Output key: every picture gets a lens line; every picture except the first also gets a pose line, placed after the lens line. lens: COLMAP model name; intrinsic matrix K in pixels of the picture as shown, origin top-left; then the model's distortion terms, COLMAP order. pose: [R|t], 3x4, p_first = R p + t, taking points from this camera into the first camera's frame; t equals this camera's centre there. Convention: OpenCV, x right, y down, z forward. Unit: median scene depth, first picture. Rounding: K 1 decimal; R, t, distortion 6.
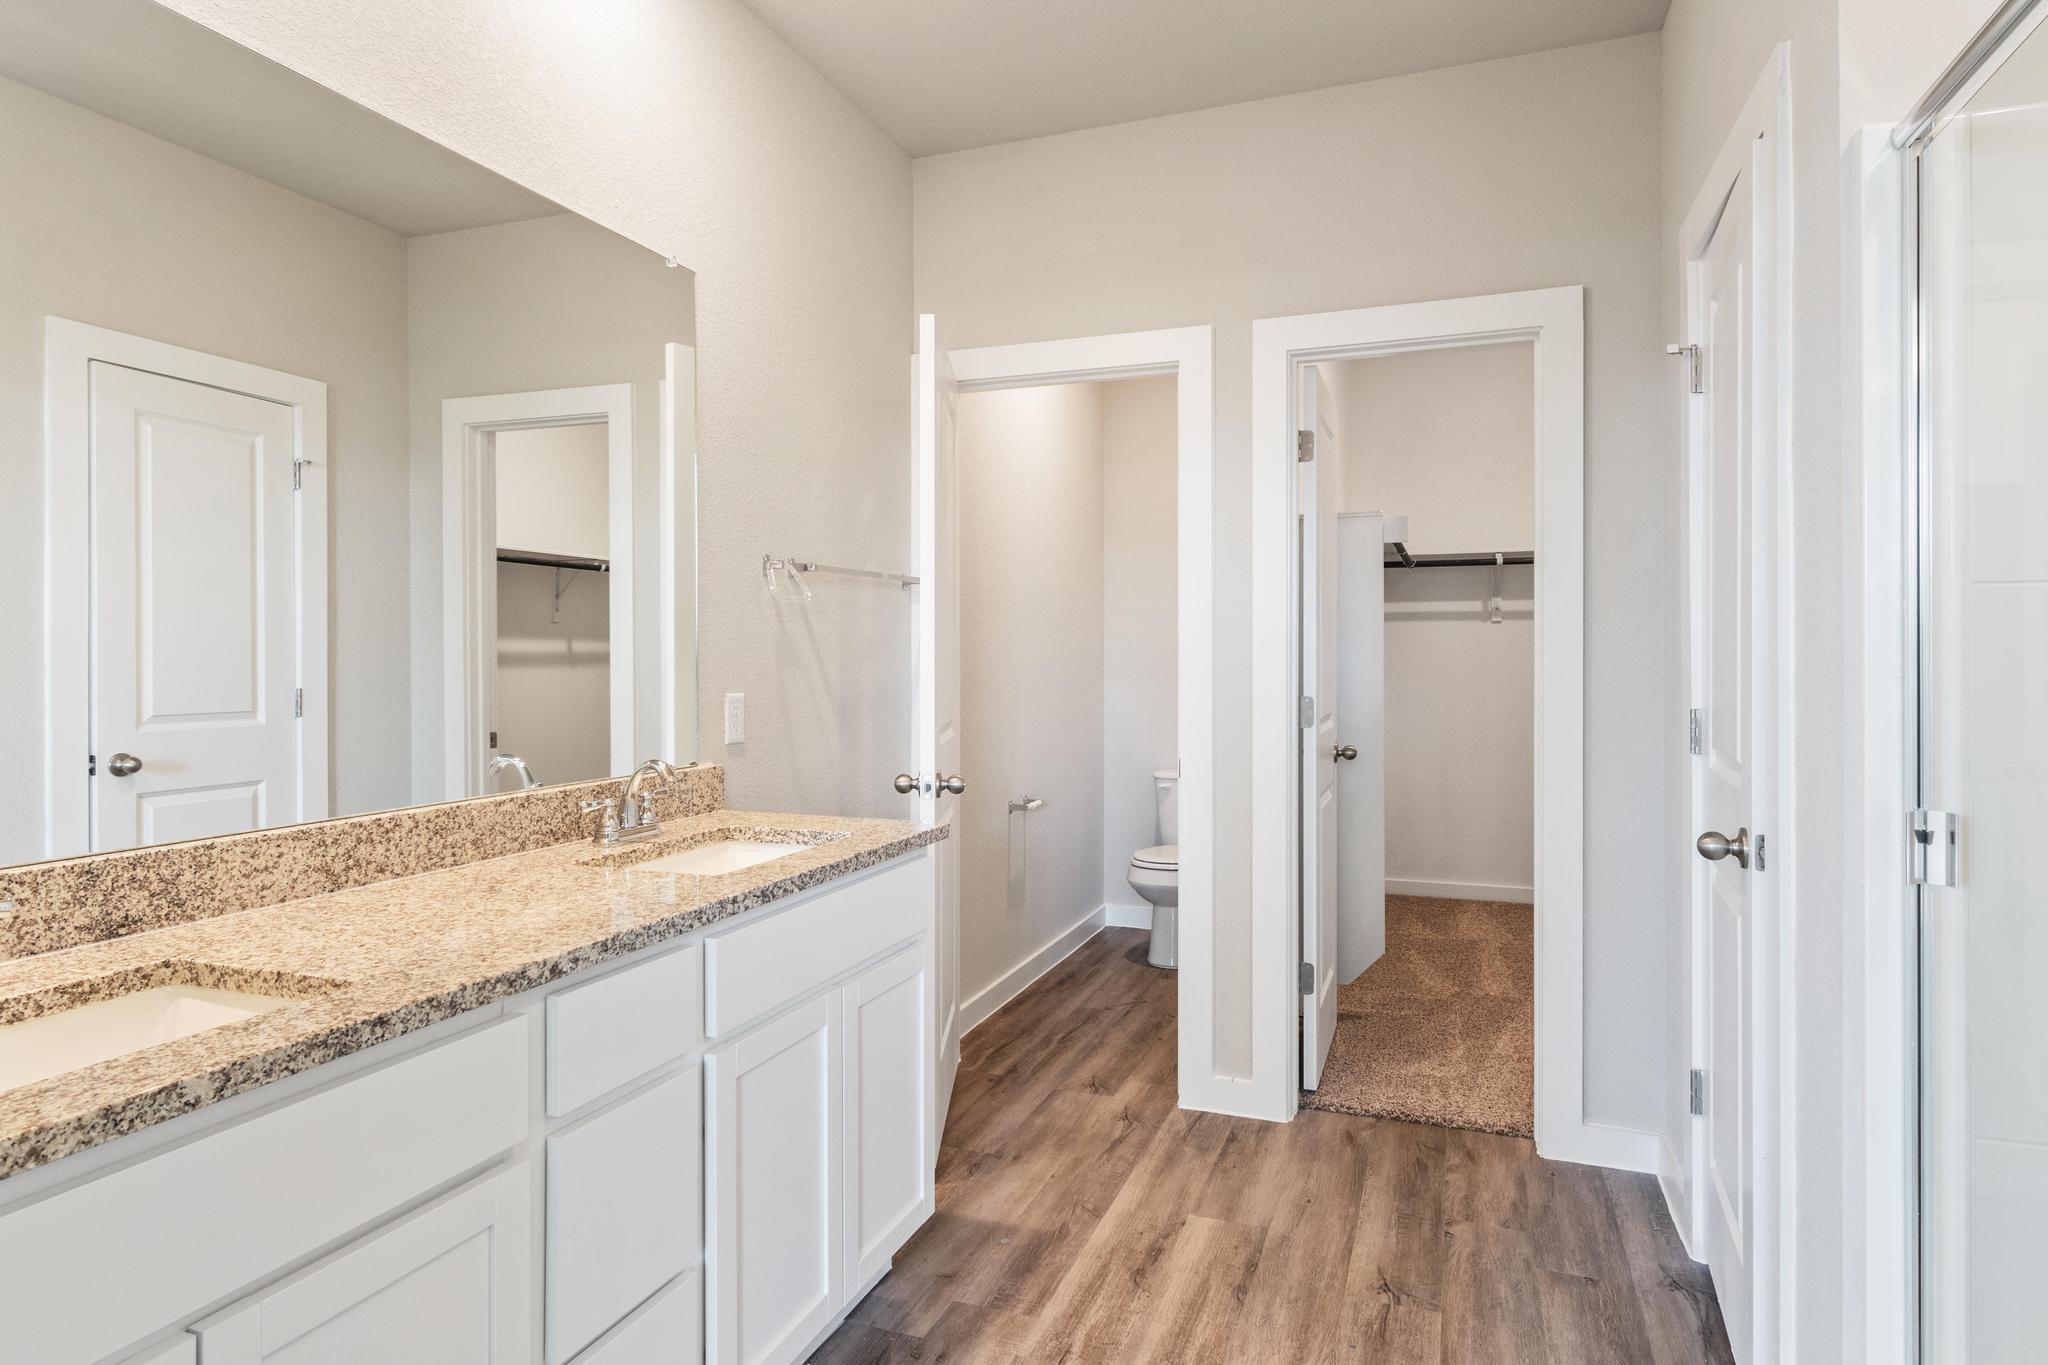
lens RADIAL K [[1151.4, 0, 1035.4], [0, 1151.4, 647.2], [0, 0, 1]] dist [-0.000232, -0.002613]
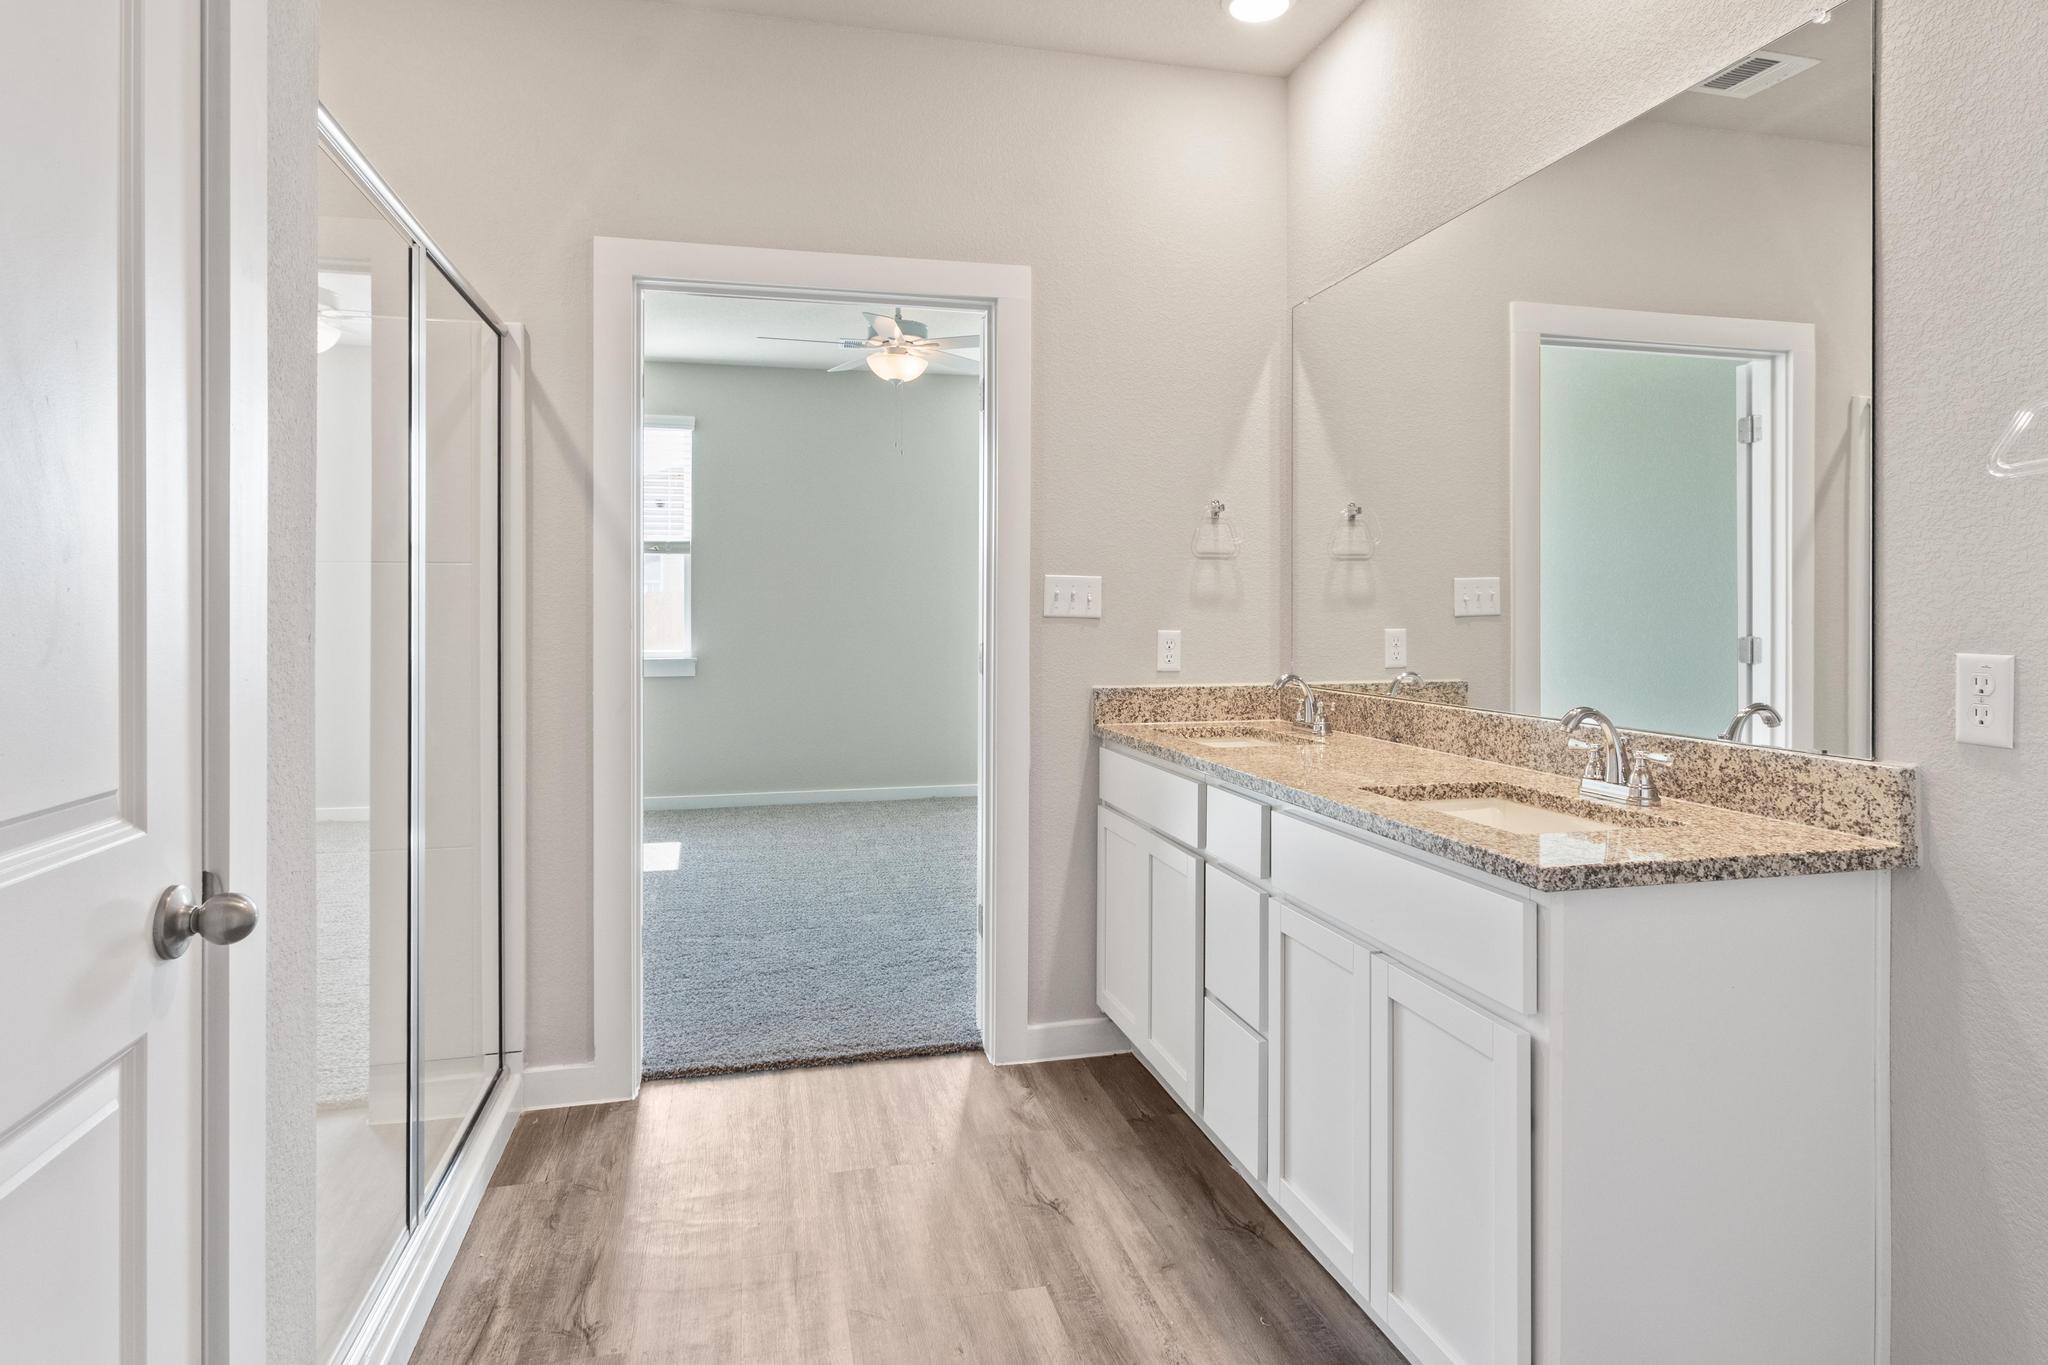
lens RADIAL K [[1151.4, 0, 1035.4], [0, 1151.4, 647.2], [0, 0, 1]] dist [-0.000232, -0.002613]
pose [[-0.826571, 0.010816, -0.562728, 0.617224], [-0.003005, 0.999716, 0.023629, 0.036787], [0.562824, 0.021222, -0.826304, 1.748963]]
